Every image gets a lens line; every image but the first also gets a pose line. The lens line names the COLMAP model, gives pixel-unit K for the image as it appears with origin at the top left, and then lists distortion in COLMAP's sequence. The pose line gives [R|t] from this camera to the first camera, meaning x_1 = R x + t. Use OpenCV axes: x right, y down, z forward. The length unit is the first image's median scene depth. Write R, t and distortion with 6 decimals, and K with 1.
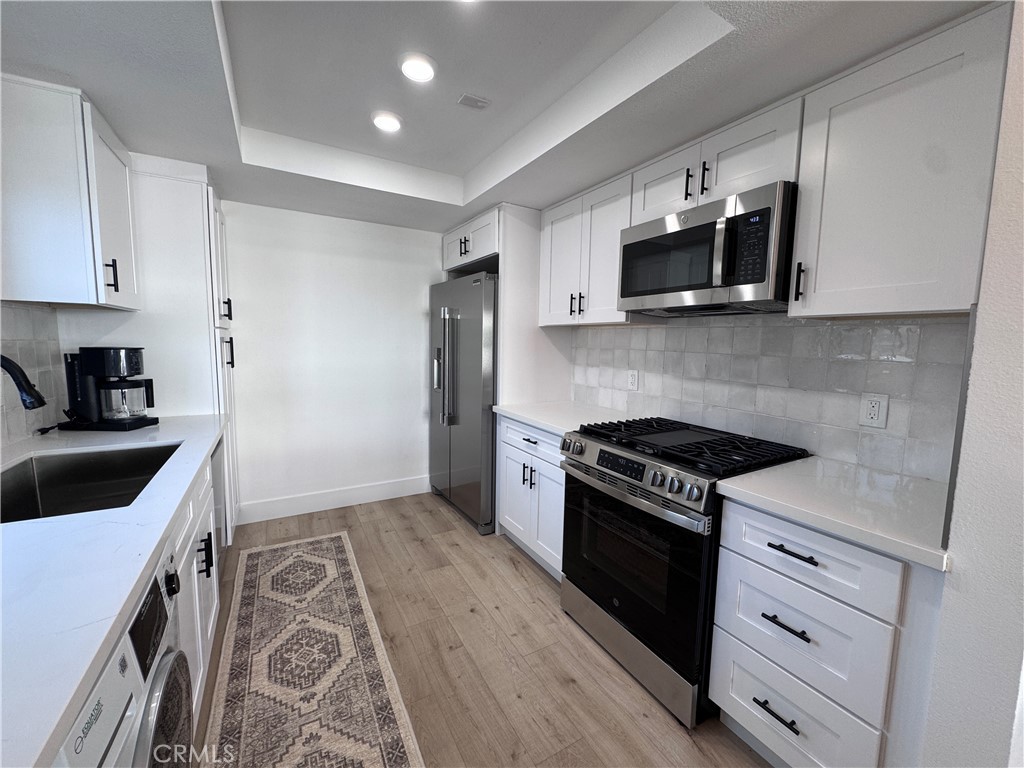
lens RADIAL K [[407.9, 0, 512.6], [0, 407.9, 382.7], [0, 0, 1]] dist [-0.002114, 0.000401]
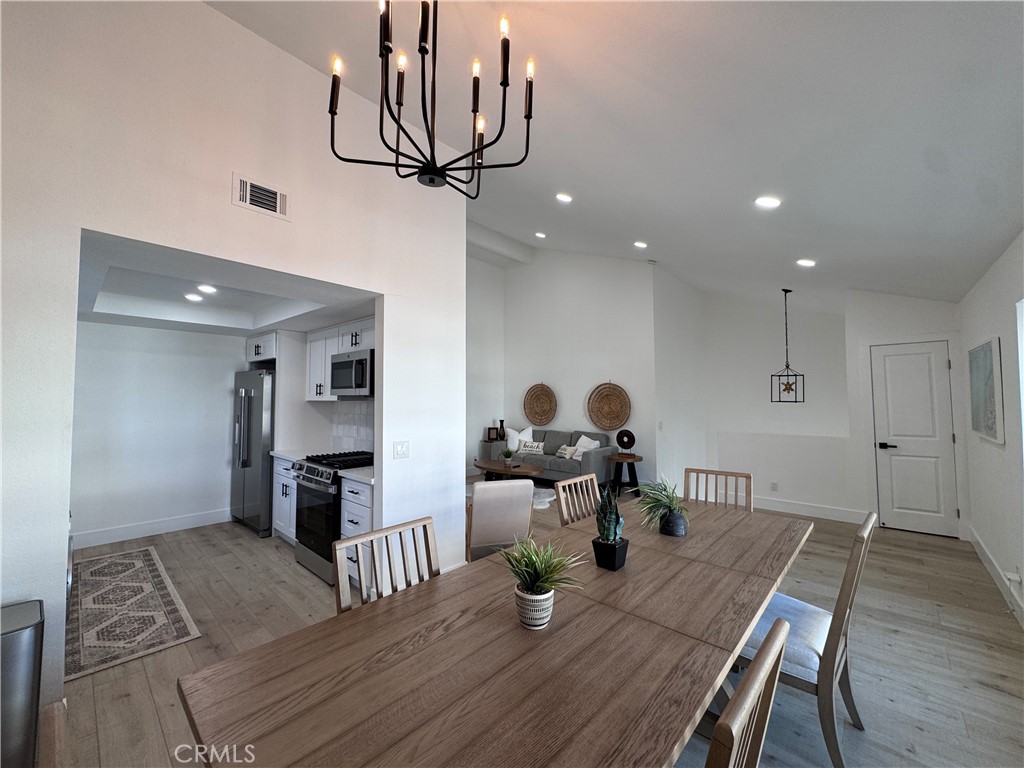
lens RADIAL K [[407.9, 0, 512.6], [0, 407.9, 382.7], [0, 0, 1]] dist [-0.002114, 0.000401]
pose [[0.952372, -0.005168, 0.304896, 0.403966], [0.047359, 0.990232, -0.131143, 0.048755], [-0.301240, 0.139337, 0.943313, -0.904793]]
